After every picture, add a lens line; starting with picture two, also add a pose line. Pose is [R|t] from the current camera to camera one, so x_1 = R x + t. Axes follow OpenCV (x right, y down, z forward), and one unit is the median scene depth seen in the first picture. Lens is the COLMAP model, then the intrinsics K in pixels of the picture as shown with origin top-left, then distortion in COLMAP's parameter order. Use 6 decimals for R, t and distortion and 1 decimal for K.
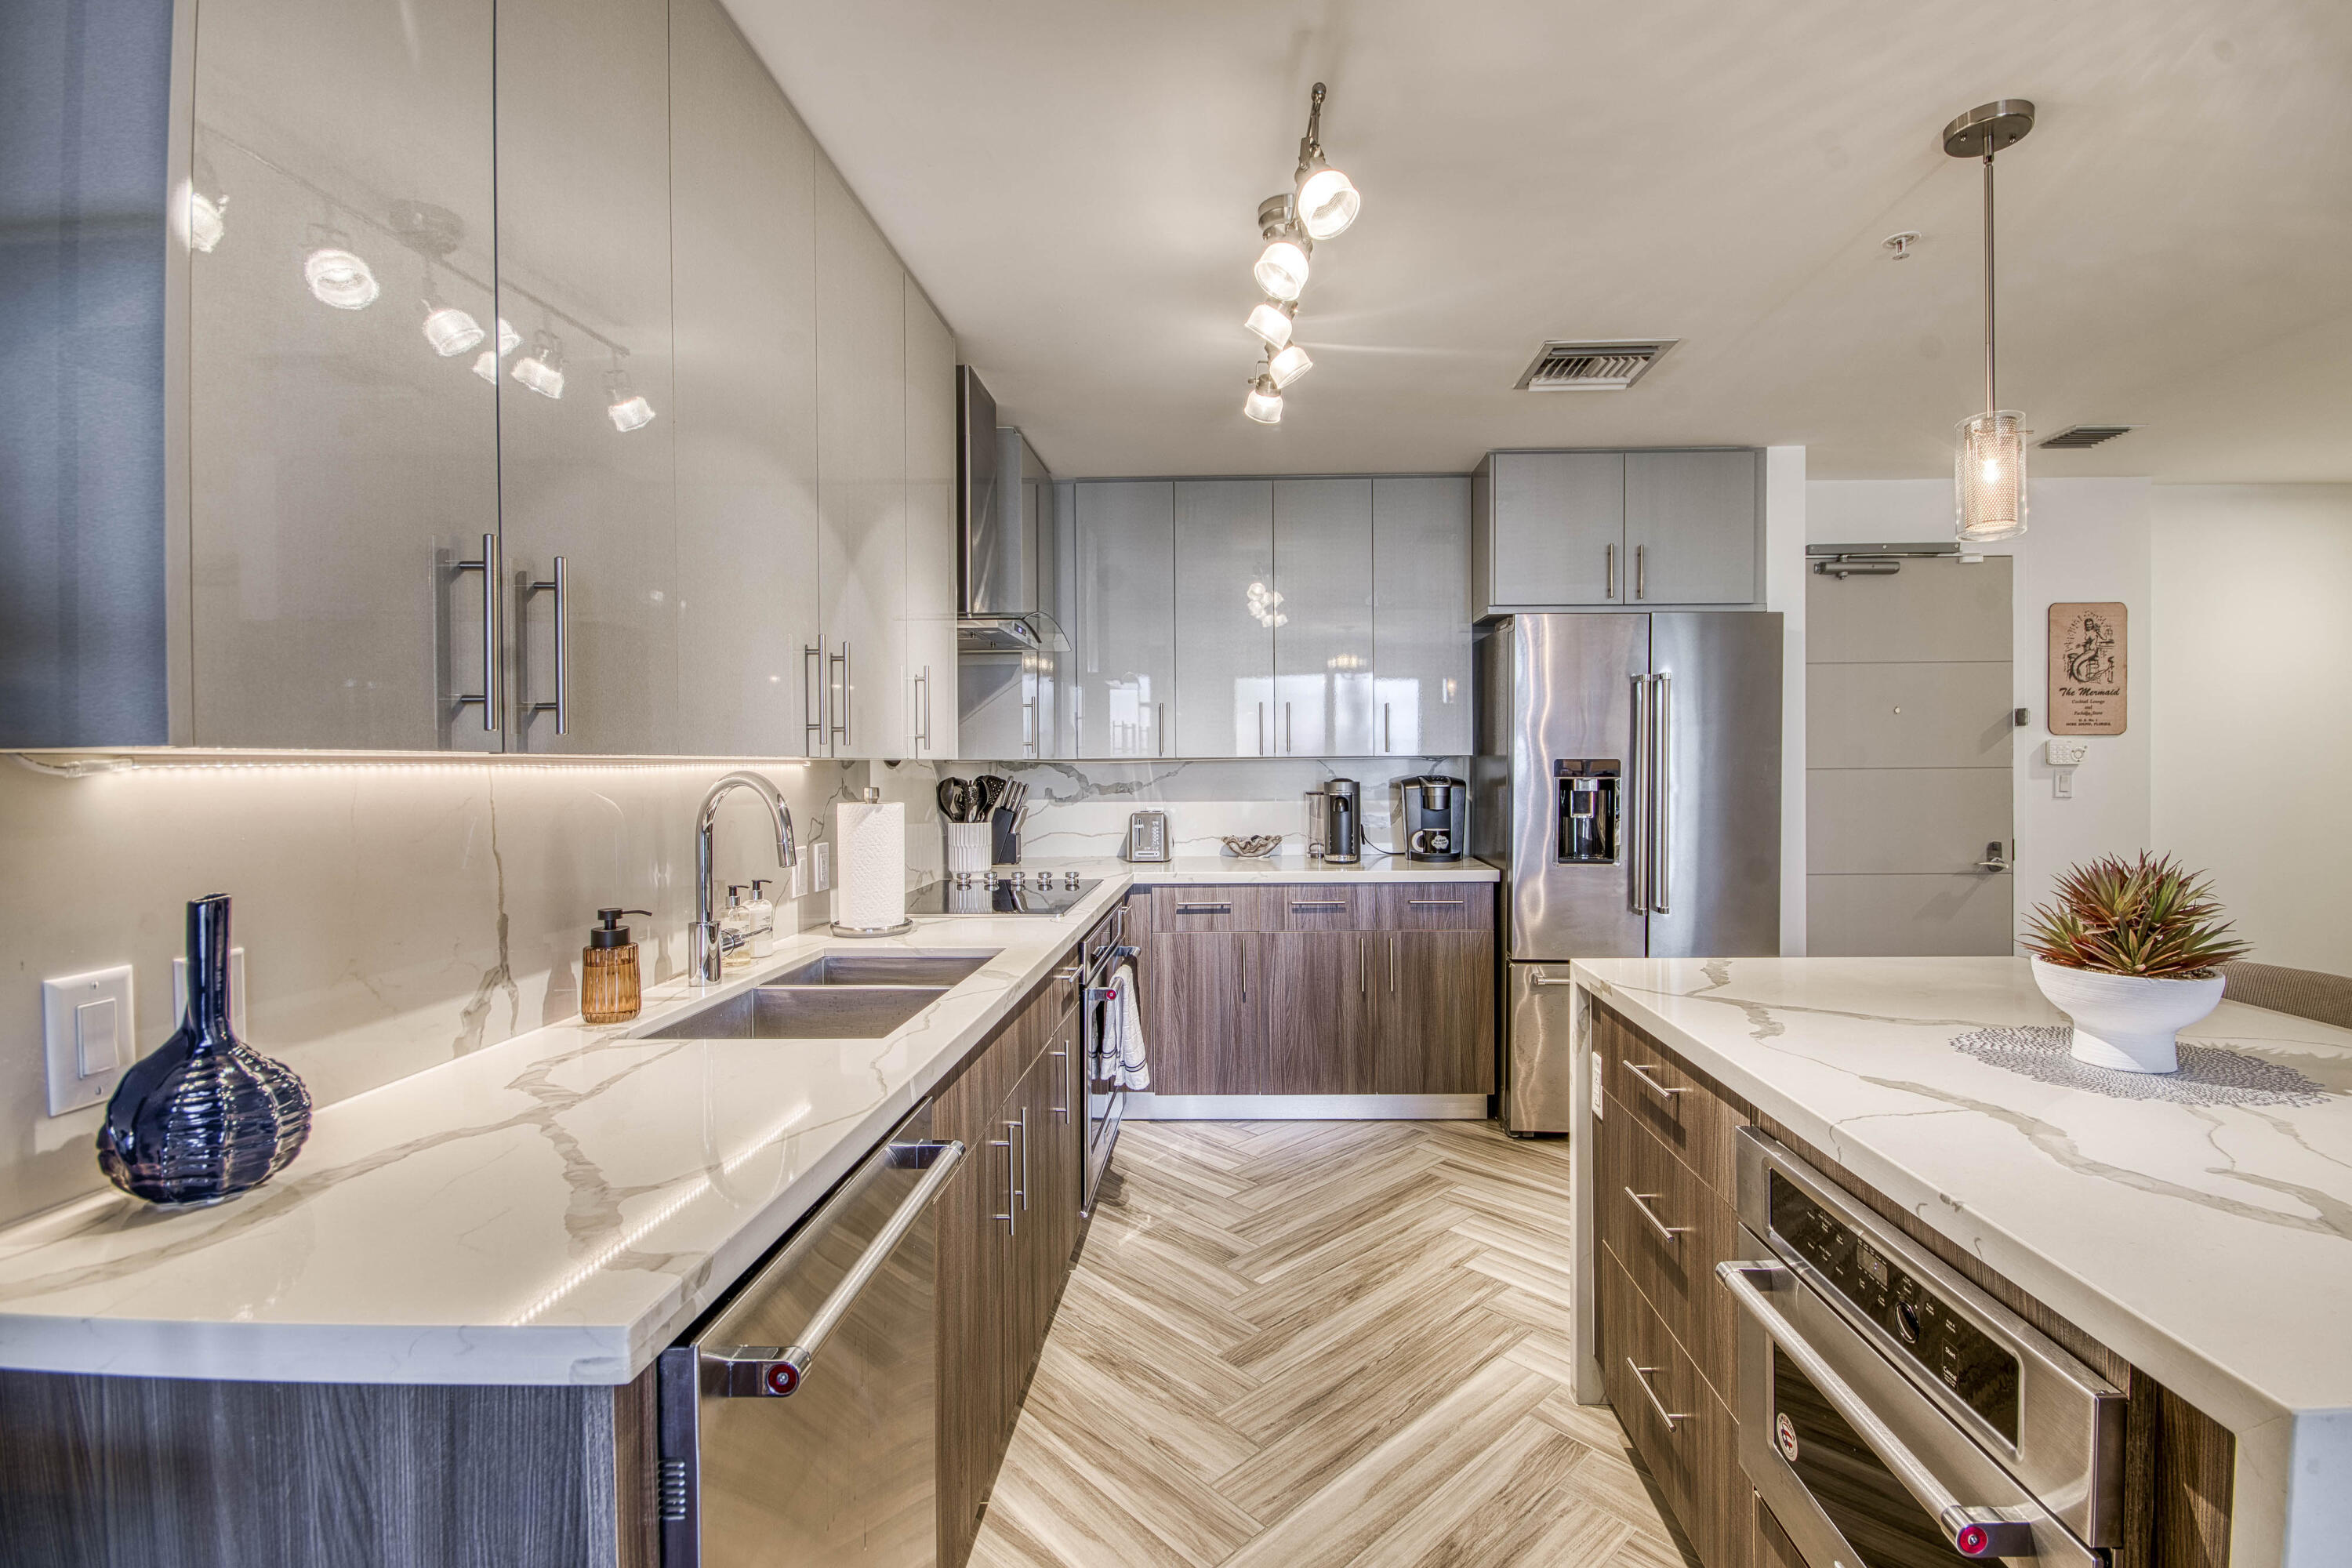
lens RADIAL K [[1039.5, 0, 1237.9], [0, 1039.5, 776.0], [0, 0, 1]] dist [-0.001162, -0.000080]
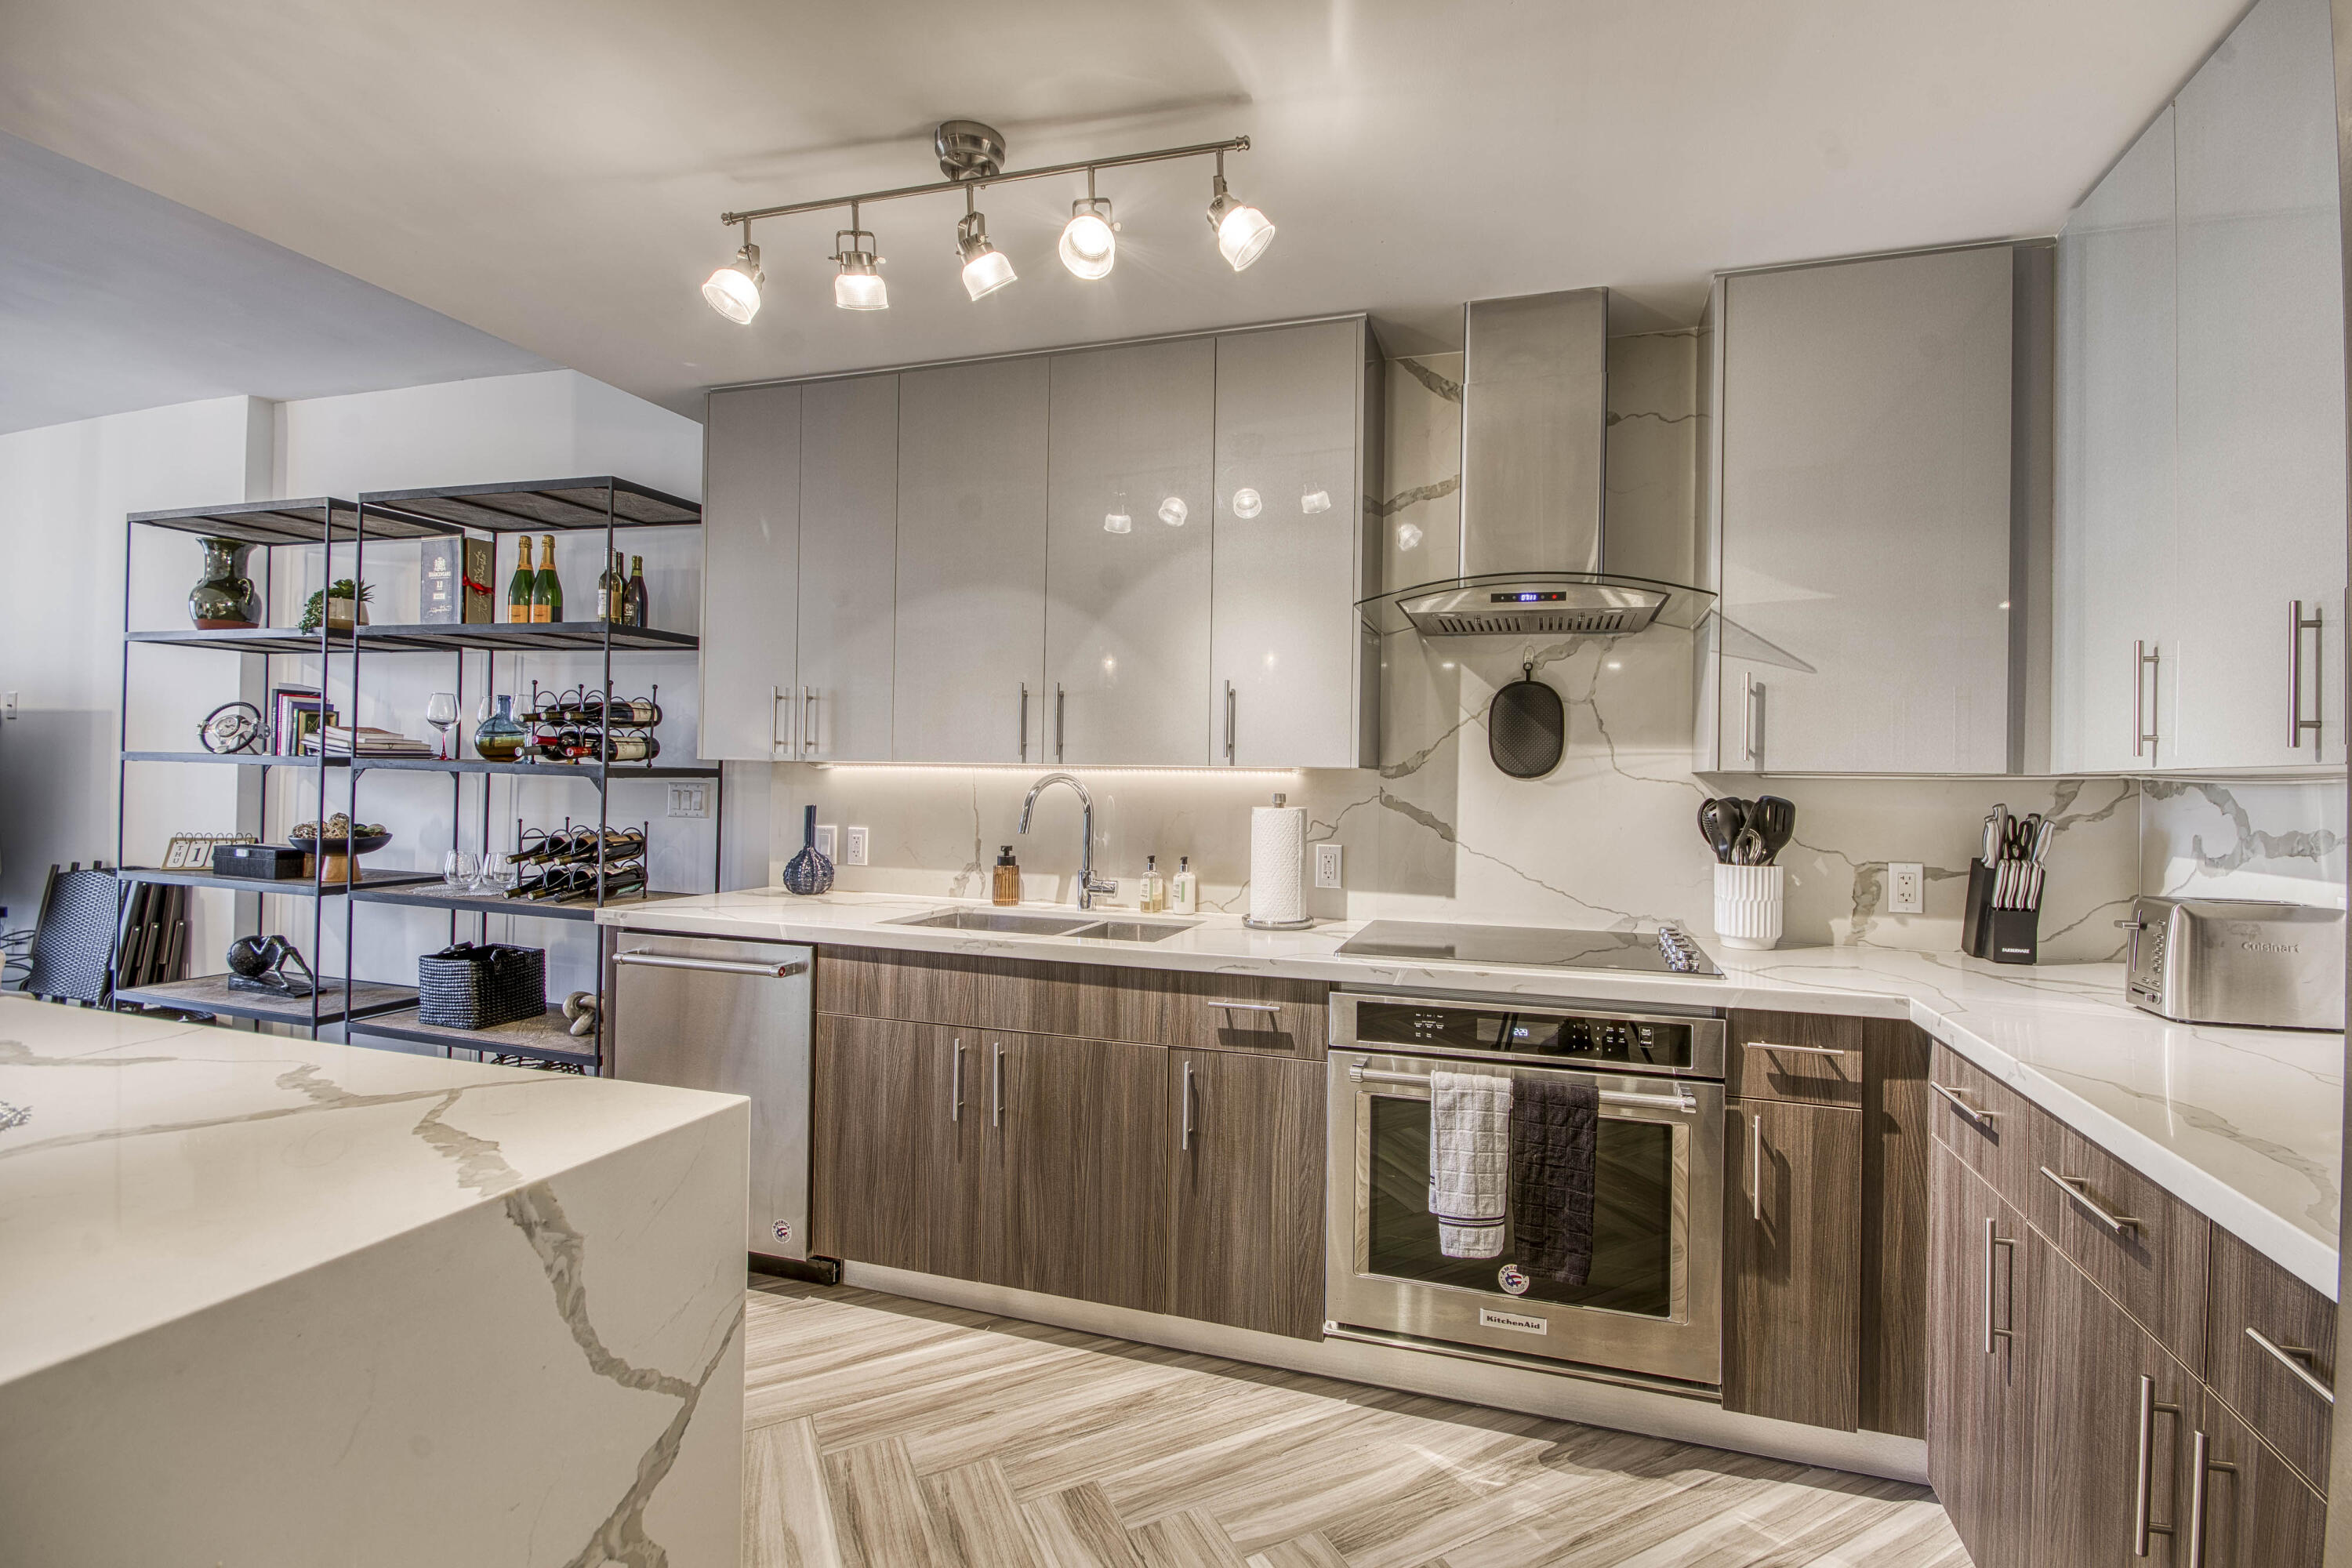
lens RADIAL K [[1039.5, 0, 1237.9], [0, 1039.5, 776.0], [0, 0, 1]] dist [-0.001162, -0.000080]
pose [[-0.274550, -0.002477, -0.961570, 0.473783], [-0.026620, 0.999633, 0.005025, -0.007810], [0.961204, 0.026977, -0.274515, 0.835399]]
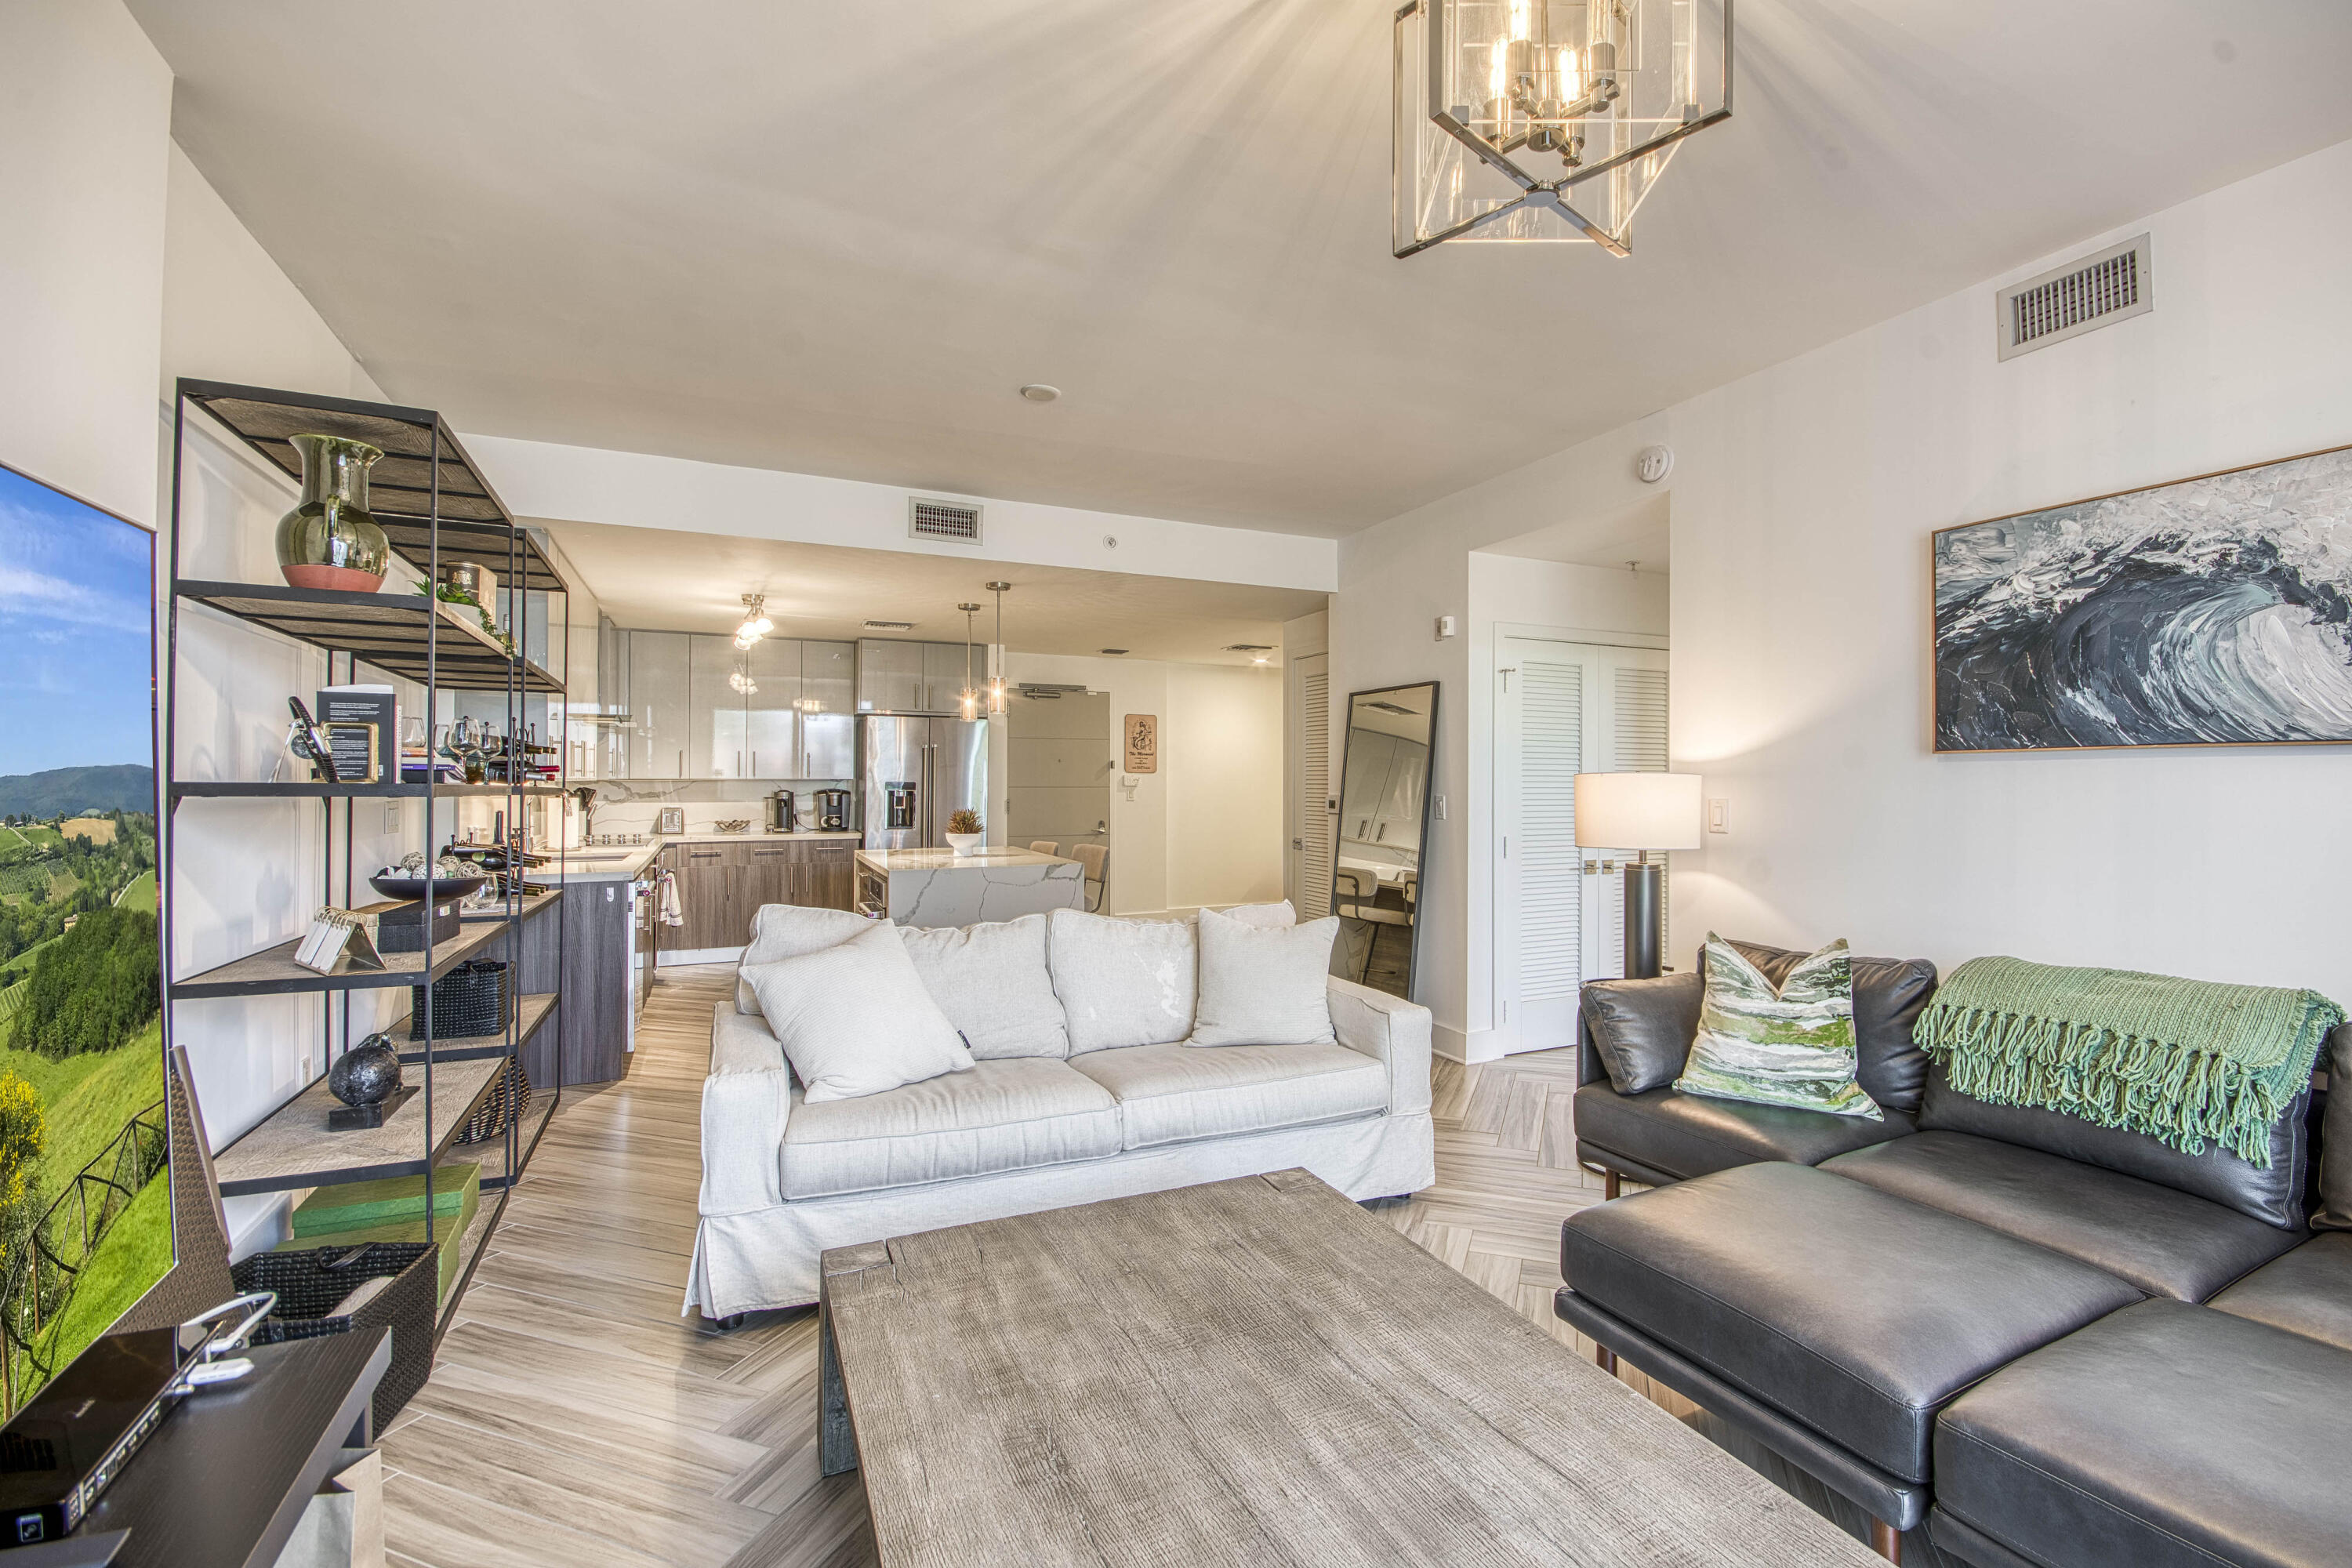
lens RADIAL K [[1043.0, 0, 1231.4], [0, 1043.0, 778.9], [0, 0, 1]] dist [0.005077, 0.000611]
pose [[0.893333, 0.009930, 0.449285, -0.034295], [-0.004511, 0.999904, -0.013129, 0.003546], [-0.449372, 0.009702, 0.893292, -1.253788]]
